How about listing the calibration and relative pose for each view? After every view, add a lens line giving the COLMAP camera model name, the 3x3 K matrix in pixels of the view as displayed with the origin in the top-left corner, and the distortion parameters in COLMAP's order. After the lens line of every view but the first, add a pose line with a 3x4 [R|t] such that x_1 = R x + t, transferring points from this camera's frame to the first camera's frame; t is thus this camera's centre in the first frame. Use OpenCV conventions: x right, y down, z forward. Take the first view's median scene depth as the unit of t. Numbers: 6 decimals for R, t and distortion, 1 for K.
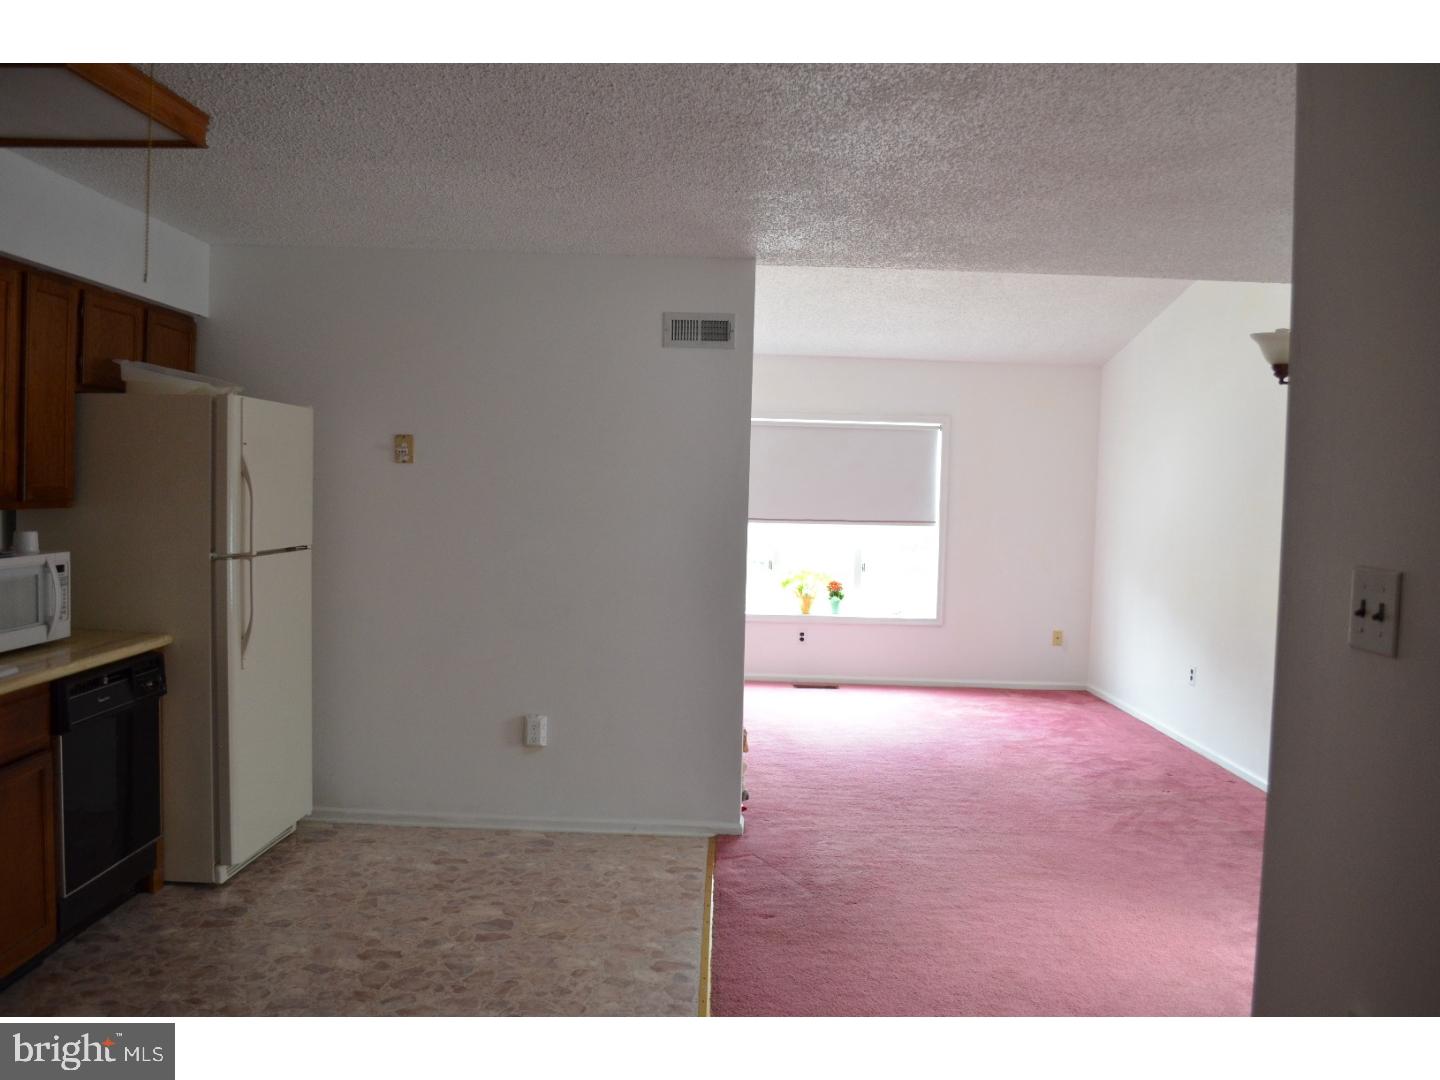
lens RADIAL K [[1148.0, 0, 720.0], [0, 1148.0, 540.0], [0, 0, 1]] dist [-0.081940, -0.004209]
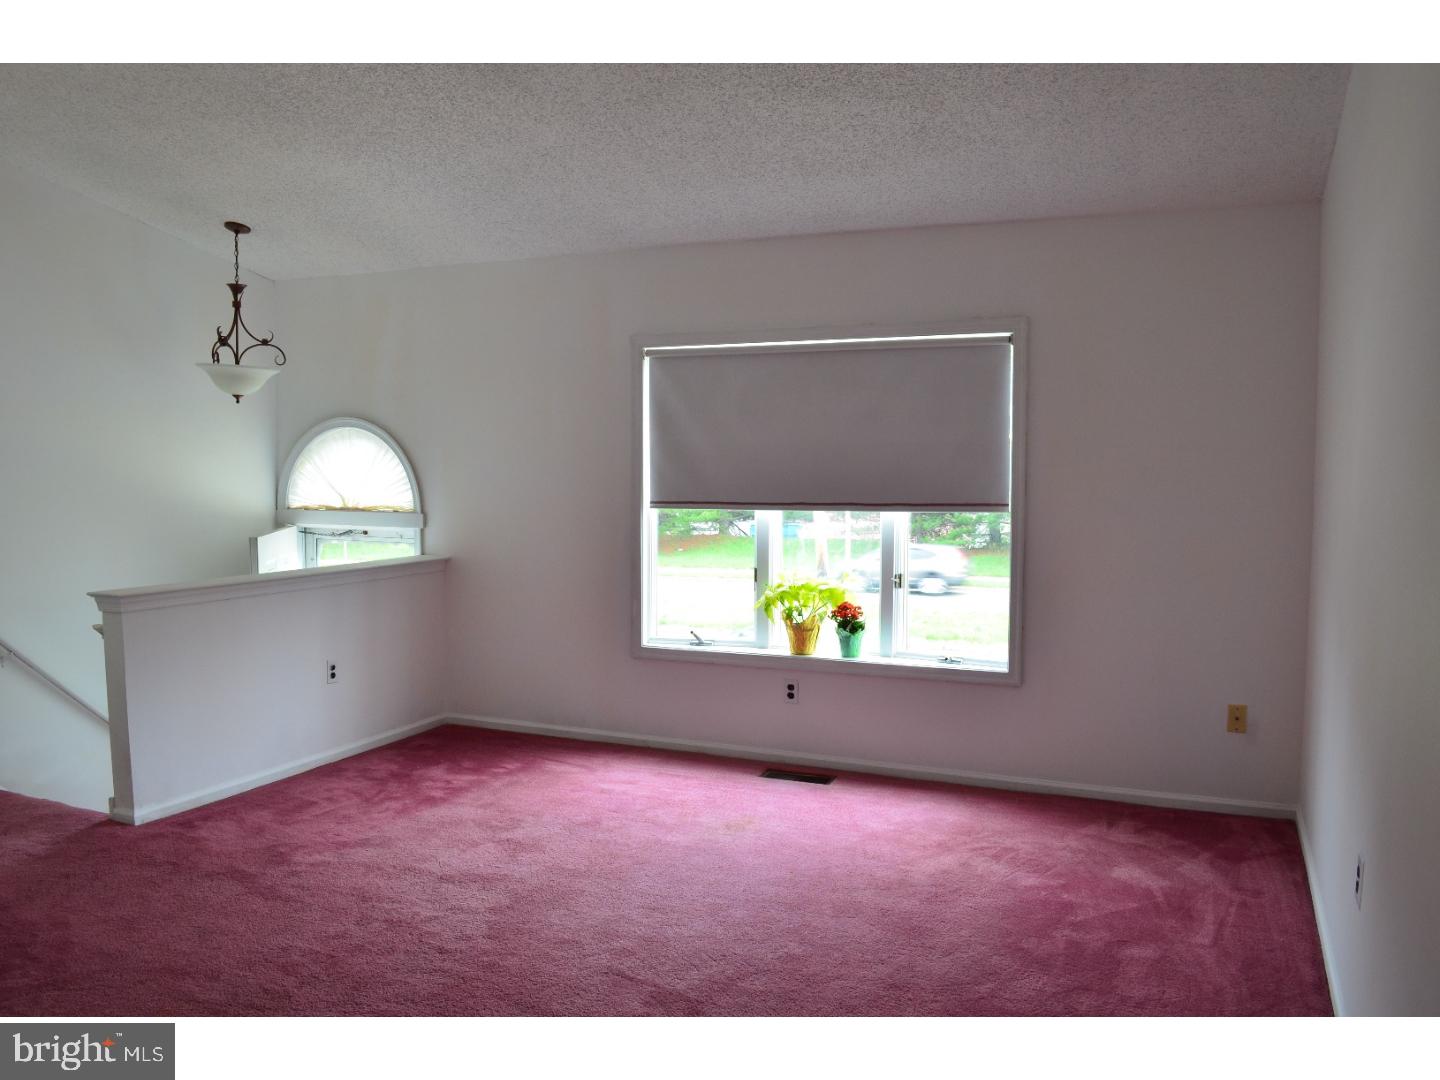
lens RADIAL K [[1118.4, 0, 720.0], [0, 1118.4, 540.0], [0, 0, 1]] dist [-0.084840, -0.001326]
pose [[0.916149, 0.001074, -0.400837, 0.280152], [0.006546, 0.999823, 0.017639, -0.008960], [0.400785, -0.018784, 0.915980, 0.431174]]
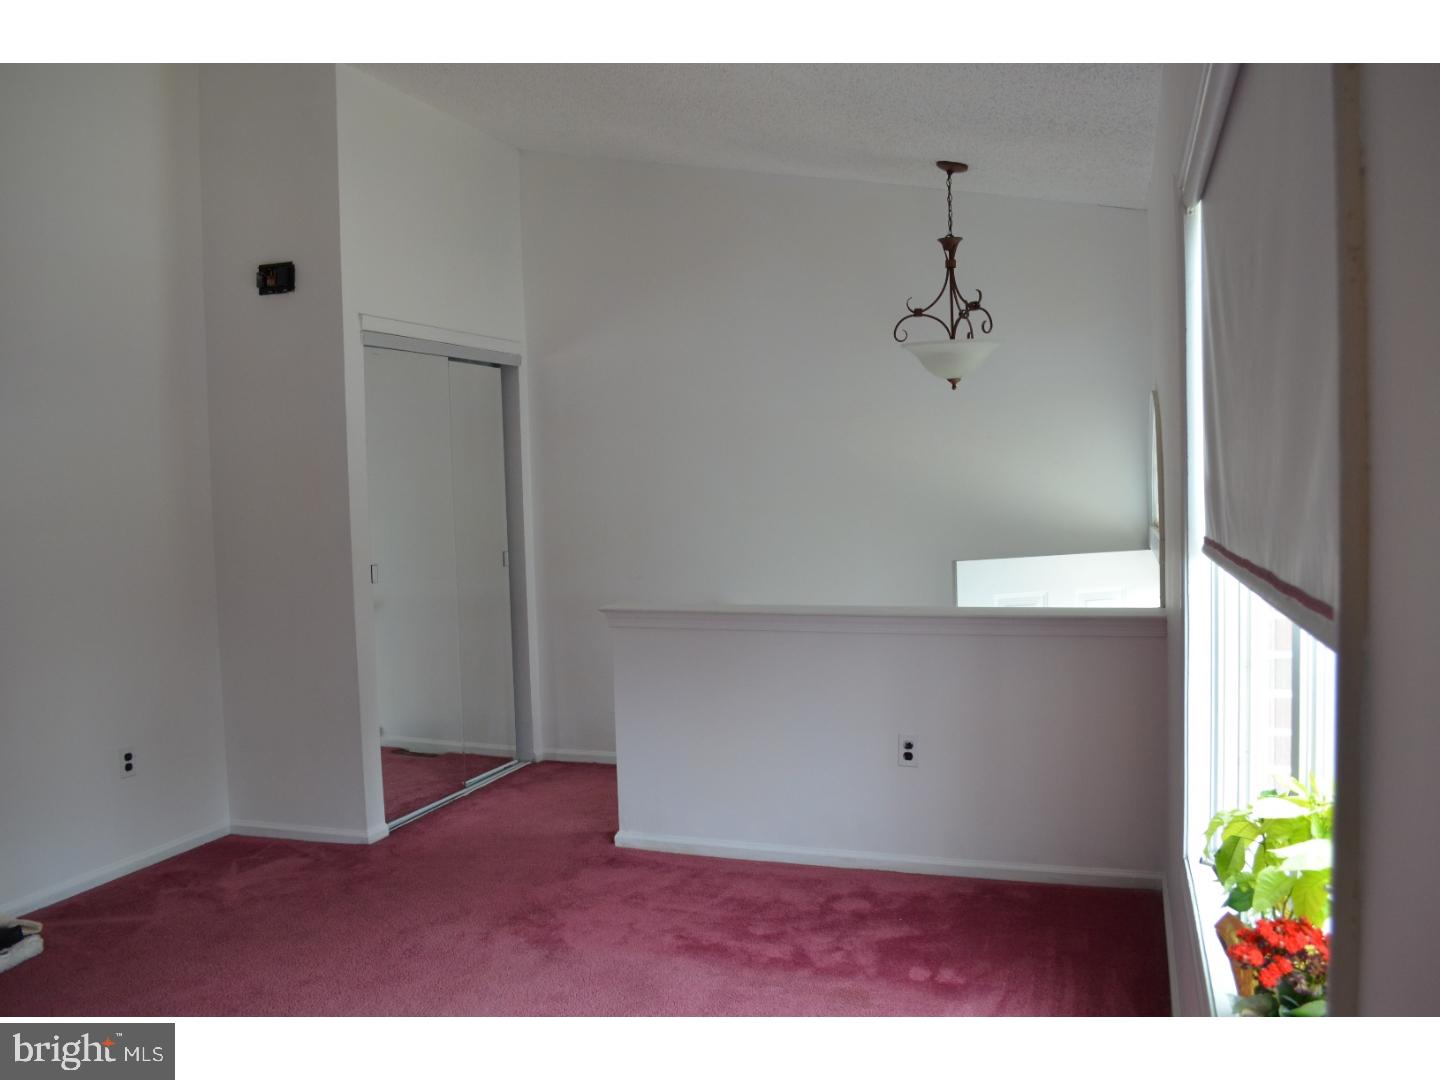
lens RADIAL K [[1148.0, 0, 720.0], [0, 1148.0, 540.0], [0, 0, 1]] dist [-0.081940, -0.004209]
pose [[-0.321017, 0.029937, -0.946600, 0.298157], [-0.021439, 0.999014, 0.038865, -0.028301], [0.946831, 0.032770, -0.320059, 0.975961]]
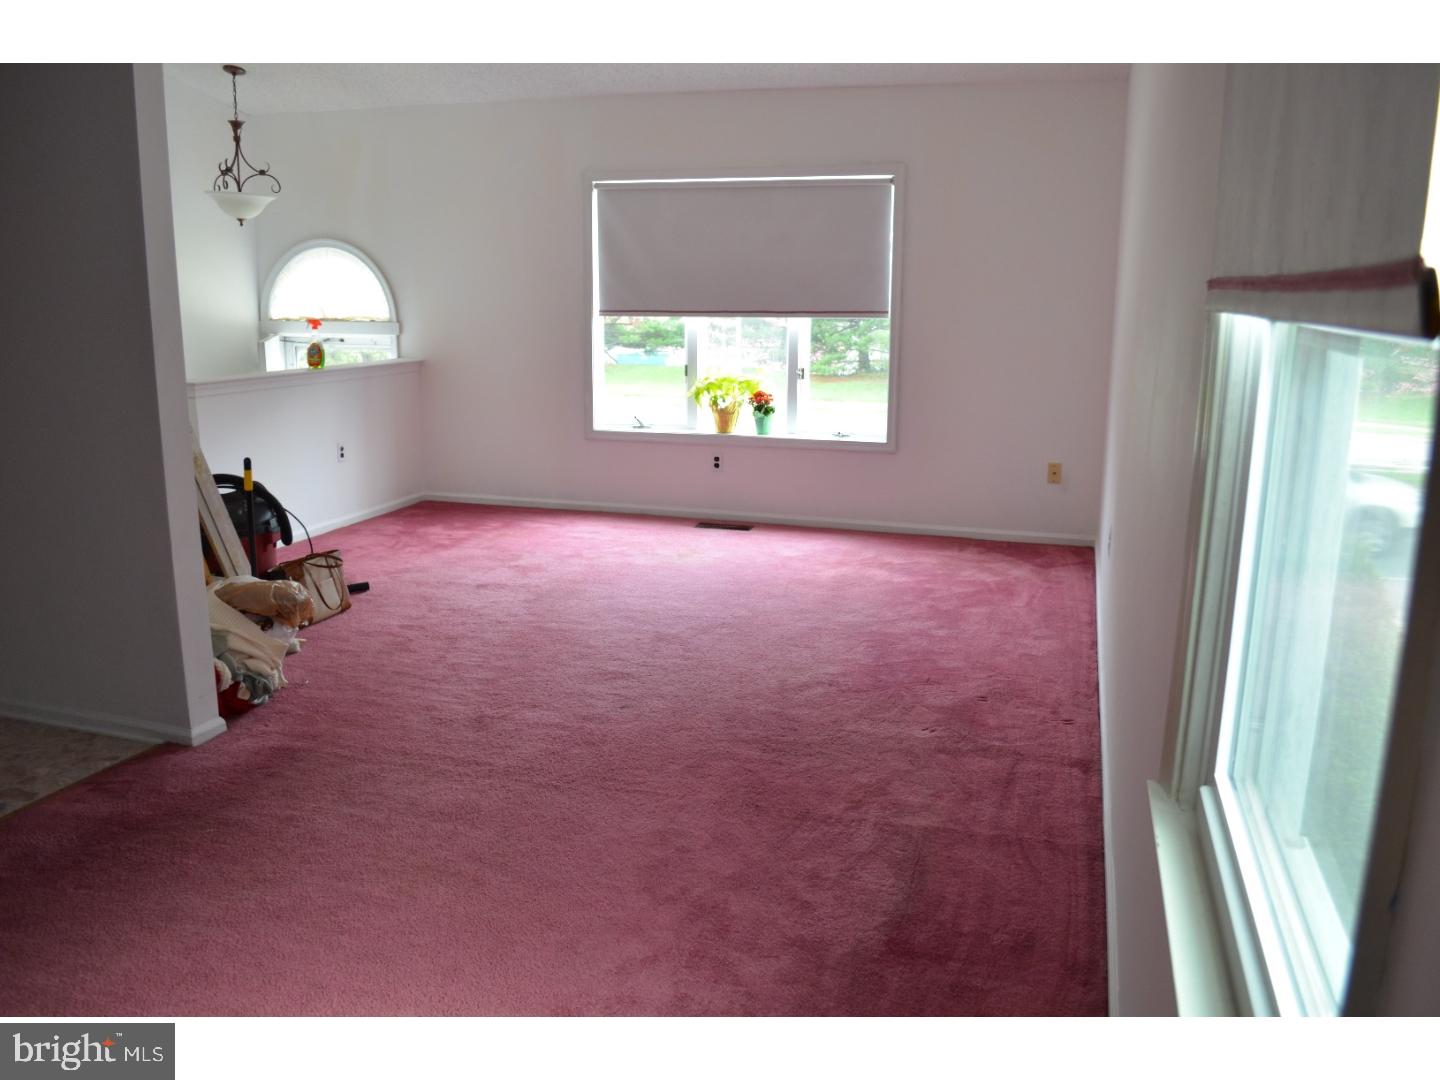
lens RADIAL K [[1148.0, 0, 720.0], [0, 1148.0, 540.0], [0, 0, 1]] dist [-0.081940, -0.004209]
pose [[0.957713, 0.041062, -0.284779, 0.301237], [0.006315, 0.986525, 0.163486, 0.008211], [0.287655, -0.158371, 0.944549, 0.247873]]
